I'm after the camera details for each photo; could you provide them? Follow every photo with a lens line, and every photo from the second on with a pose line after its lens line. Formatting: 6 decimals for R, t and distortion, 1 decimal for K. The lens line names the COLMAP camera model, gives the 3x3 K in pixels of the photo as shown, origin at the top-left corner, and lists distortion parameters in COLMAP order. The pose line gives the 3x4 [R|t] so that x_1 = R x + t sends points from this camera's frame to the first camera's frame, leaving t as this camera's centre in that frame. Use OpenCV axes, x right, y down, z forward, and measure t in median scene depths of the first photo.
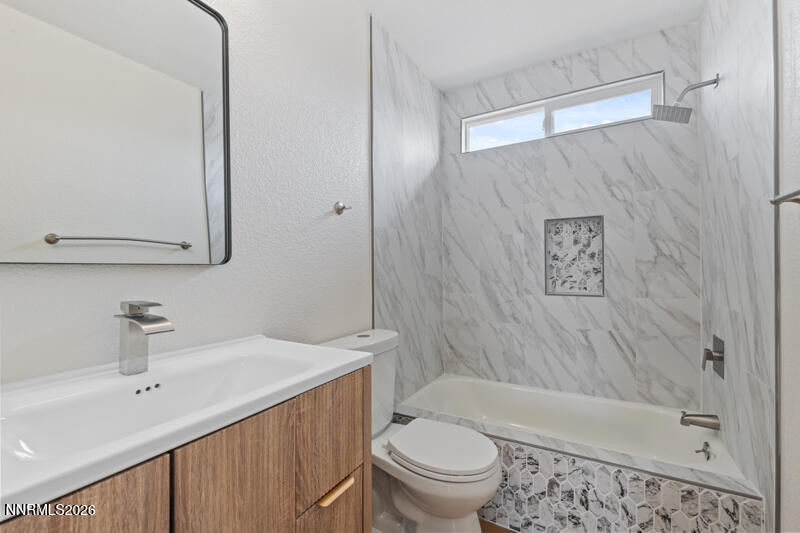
lens RADIAL K [[352.3, 0, 402.2], [0, 352.3, 269.9], [0, 0, 1]] dist [0.003954, -0.001144]
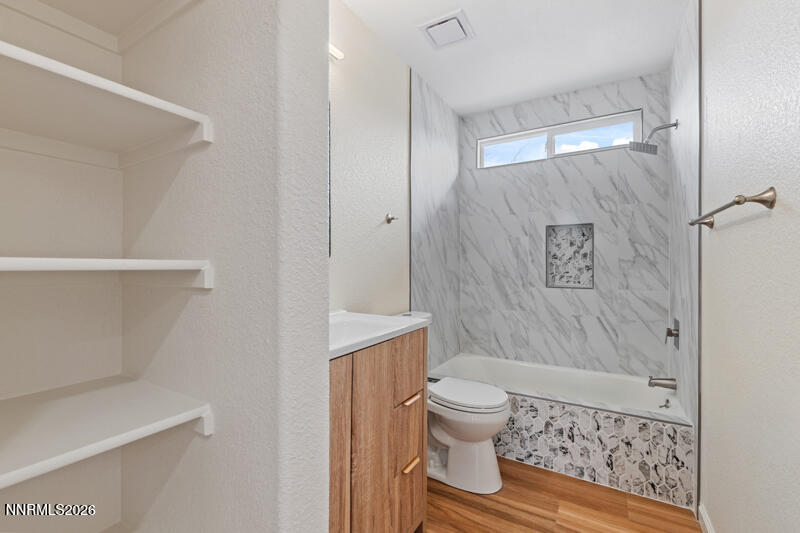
lens RADIAL K [[352.3, 0, 401.5], [0, 352.3, 266.4], [0, 0, 1]] dist [0.003954, -0.001144]
pose [[0.999827, 0.008814, -0.016381, -0.088551], [-0.008799, 0.999961, 0.000998, 0.002273], [0.016390, -0.000854, 0.999865, -0.268624]]
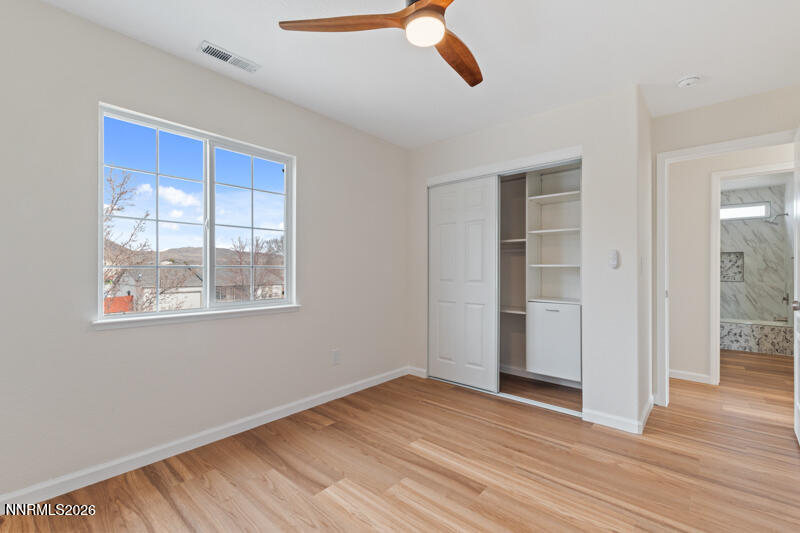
lens RADIAL K [[352.3, 0, 401.3], [0, 352.3, 268.9], [0, 0, 1]] dist [0.003954, -0.001144]
pose [[0.979459, 0.008479, -0.201466, -1.562494], [-0.008026, 0.999963, 0.003065, -0.011986], [0.201485, -0.001385, 0.979491, -2.345362]]
